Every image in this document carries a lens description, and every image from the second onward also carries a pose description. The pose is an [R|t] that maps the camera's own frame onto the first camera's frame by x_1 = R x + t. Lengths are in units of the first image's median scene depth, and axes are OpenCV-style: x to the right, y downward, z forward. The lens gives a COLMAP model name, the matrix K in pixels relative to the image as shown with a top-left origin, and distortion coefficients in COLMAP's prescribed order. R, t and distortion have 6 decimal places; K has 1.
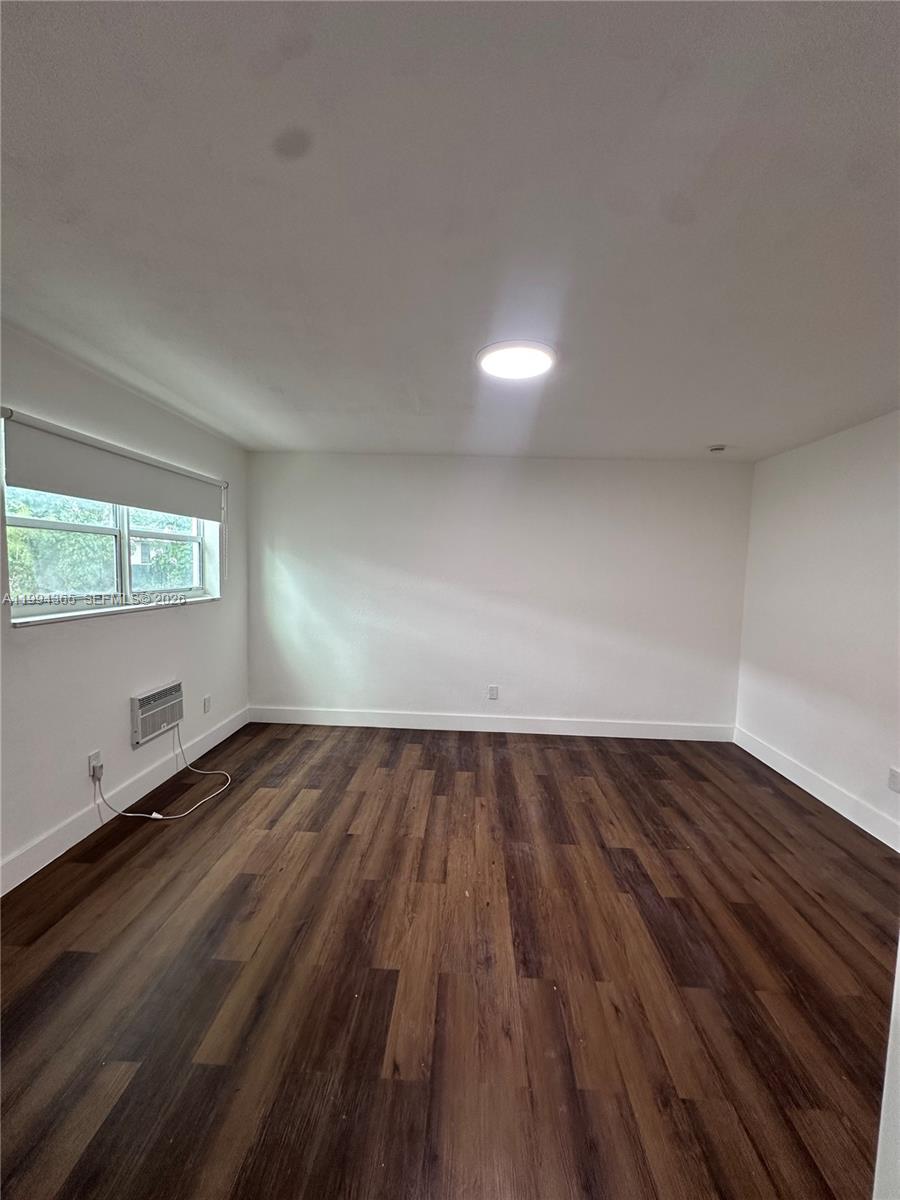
lens RADIAL K [[479.7, 0, 450.0], [0, 479.7, 600.0], [0, 0, 1]] dist [-0.000737, 0.000104]
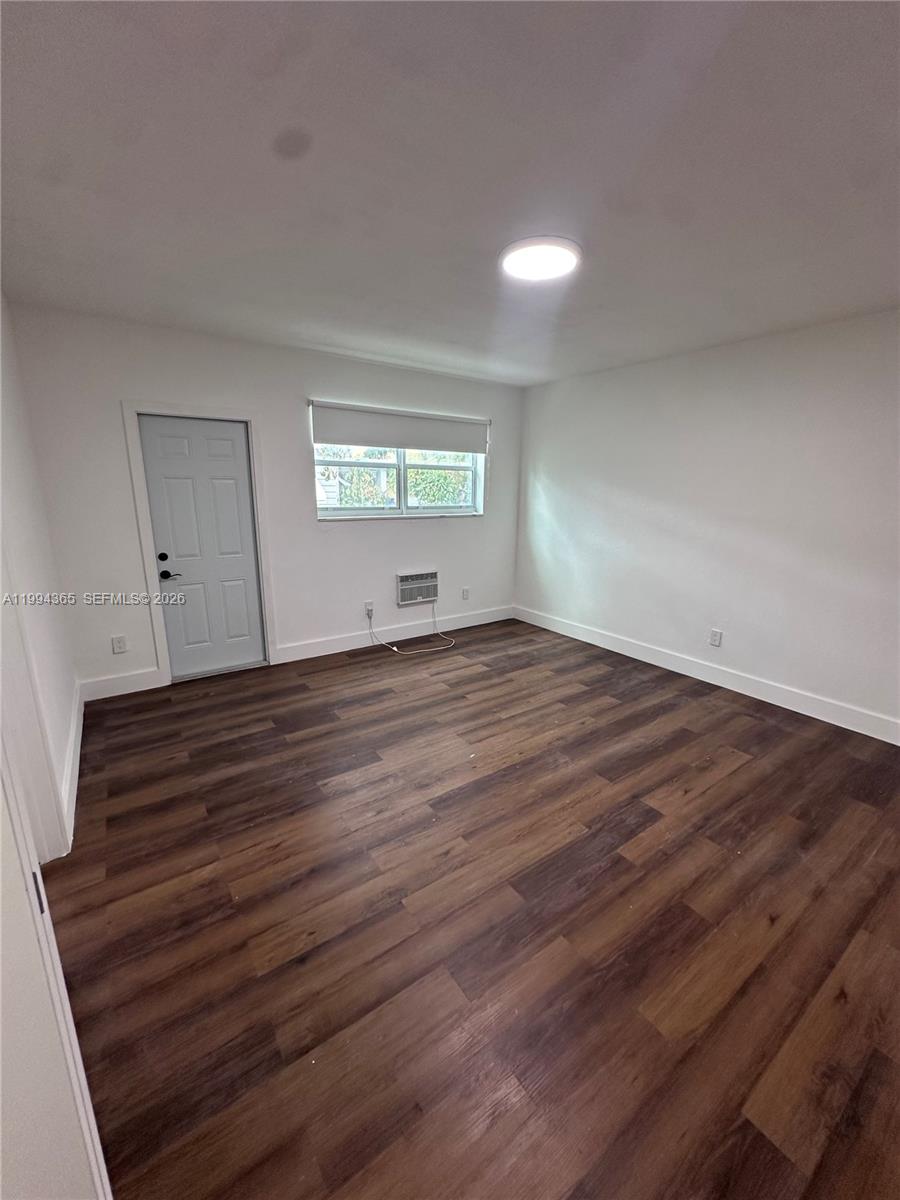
lens RADIAL K [[479.7, 0, 450.0], [0, 479.7, 600.0], [0, 0, 1]] dist [-0.000737, 0.000104]
pose [[0.609313, 0.163563, -0.775877, 0.619592], [-0.051861, 0.984619, 0.166841, 0.013903], [0.791232, -0.061421, 0.608424, 0.163817]]
